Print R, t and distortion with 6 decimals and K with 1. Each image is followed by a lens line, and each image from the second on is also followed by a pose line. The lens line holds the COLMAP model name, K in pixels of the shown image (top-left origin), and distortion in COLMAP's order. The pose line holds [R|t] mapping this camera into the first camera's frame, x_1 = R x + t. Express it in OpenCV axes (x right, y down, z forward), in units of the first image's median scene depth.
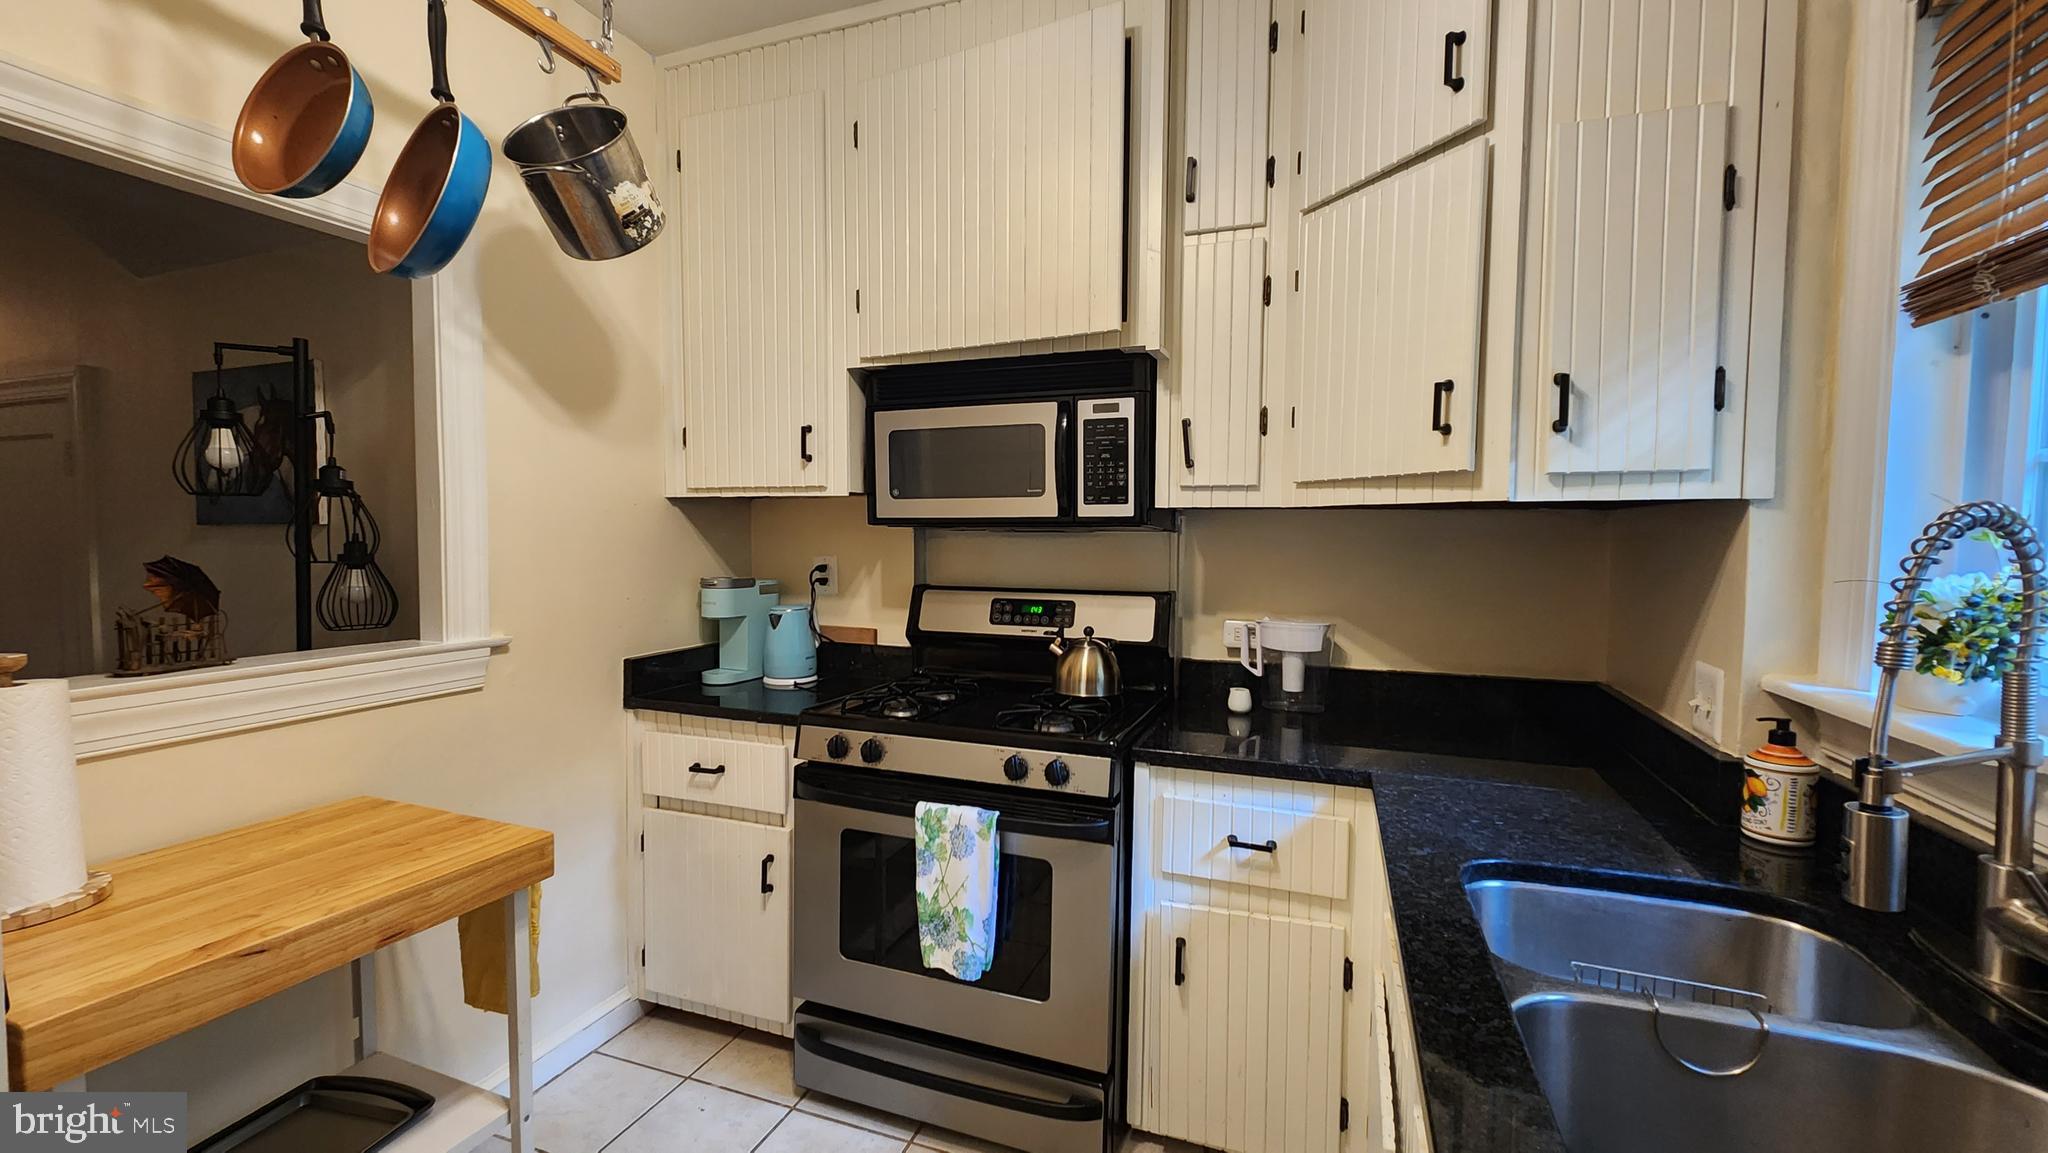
lens RADIAL K [[831.0, 0, 1024.0], [0, 831.0, 576.5], [0, 0, 1]] dist [0.000495, 0.000187]
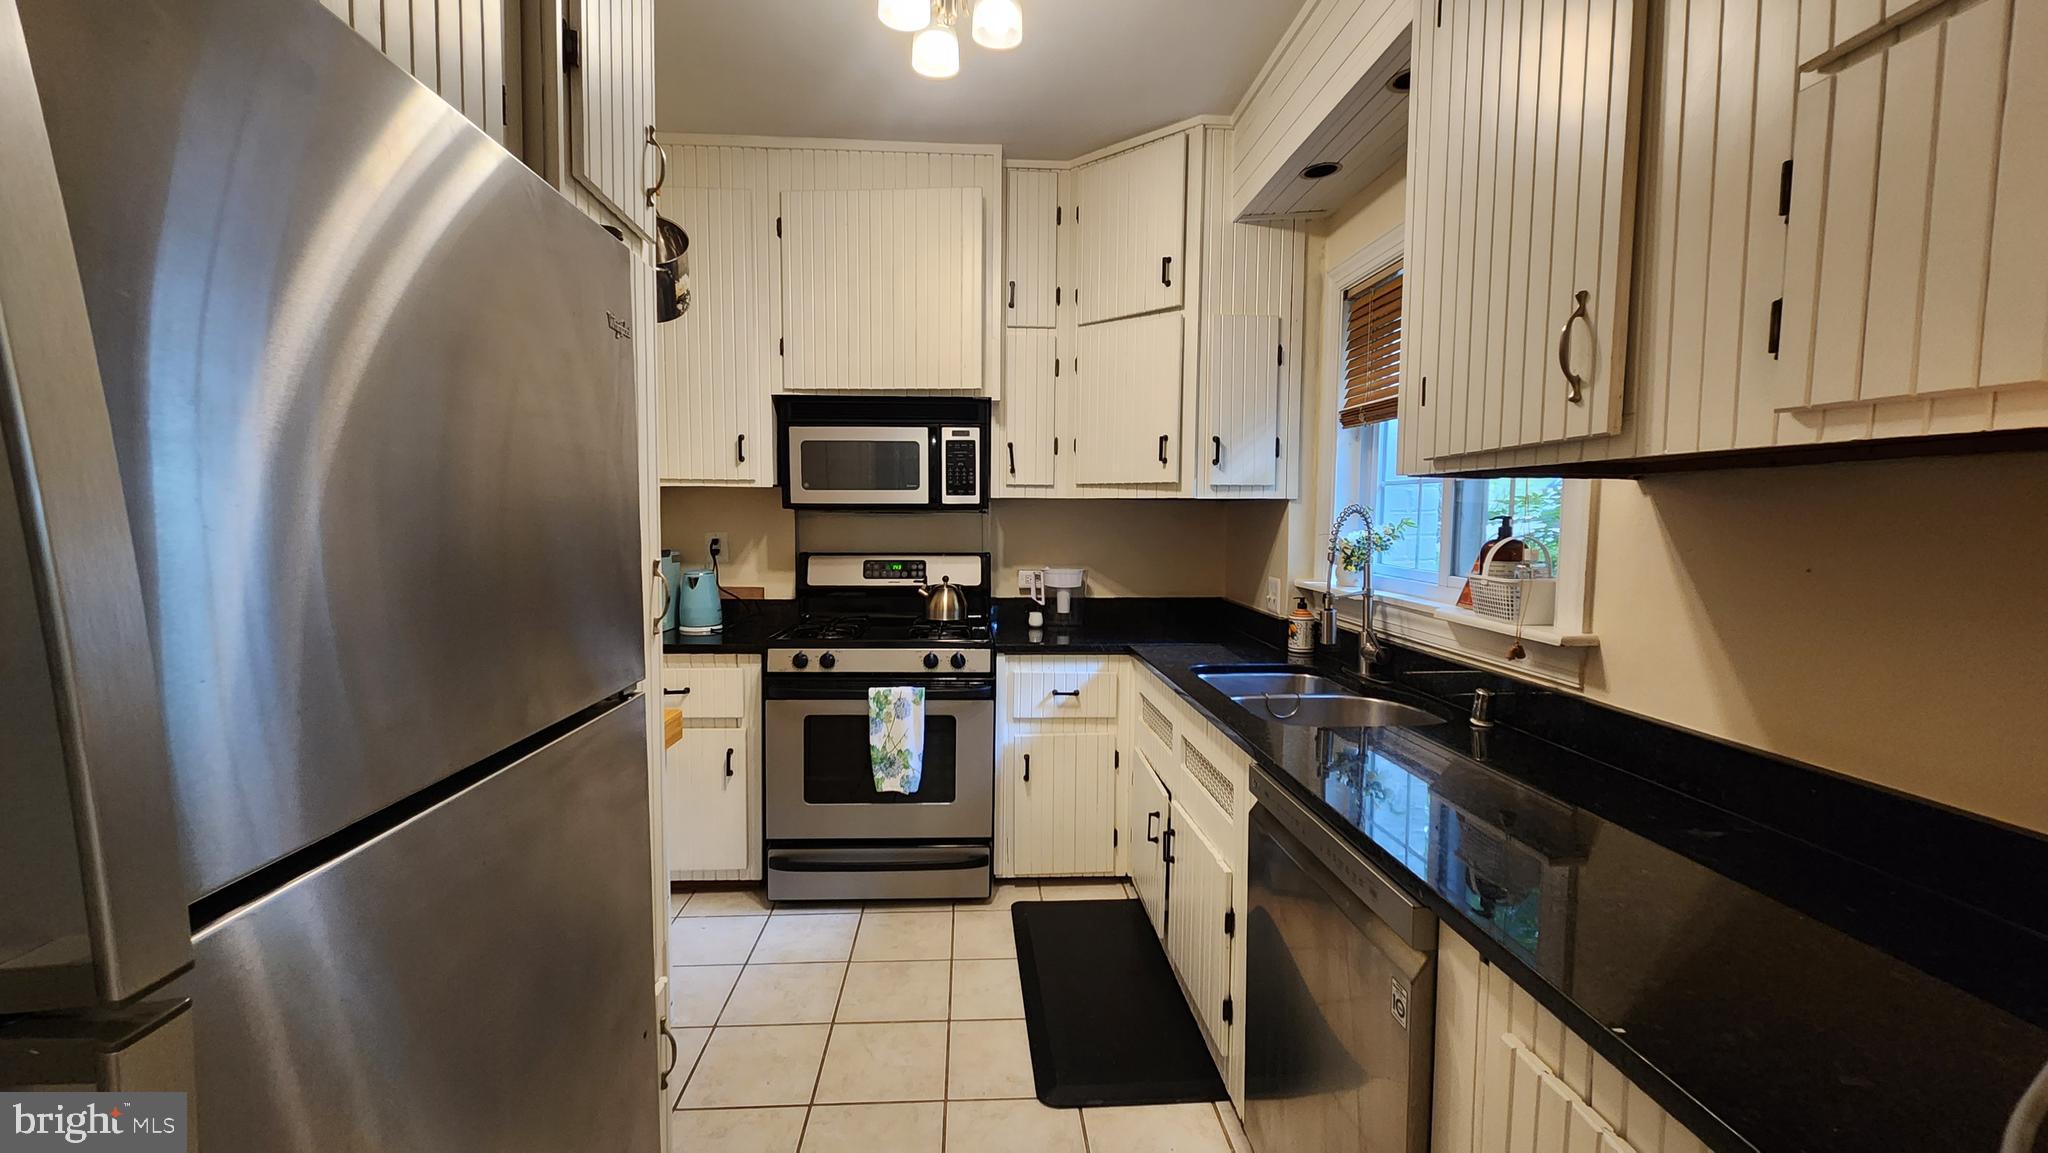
lens RADIAL K [[821.6, 0, 1024.0], [0, 821.6, 576.5], [0, 0, 1]] dist [-0.001650, -0.000029]
pose [[0.913349, -0.030735, 0.406015, -0.445021], [0.020599, 0.999358, 0.029312, 0.022664], [-0.406655, -0.018409, 0.913396, -0.476277]]
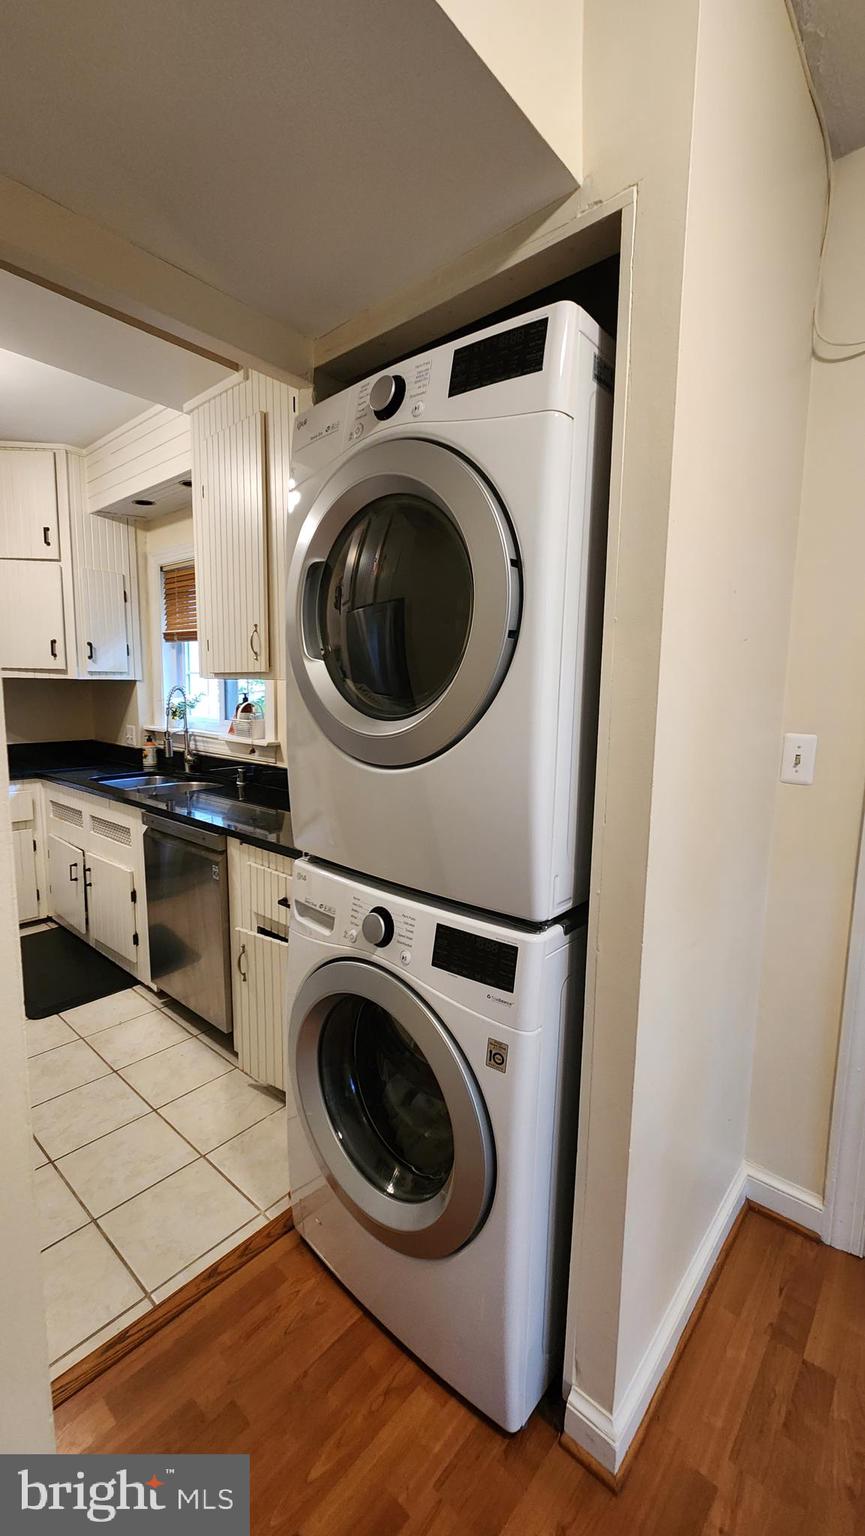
lens RADIAL K [[623.2, 0, 432.5], [0, 623.2, 768.0], [0, 0, 1]] dist [0.000495, 0.000187]
pose [[0.350771, -0.124268, 0.928179, -0.947611], [0.034496, 0.992198, 0.119802, 0.008731], [-0.935826, -0.010005, 0.352321, -0.895954]]
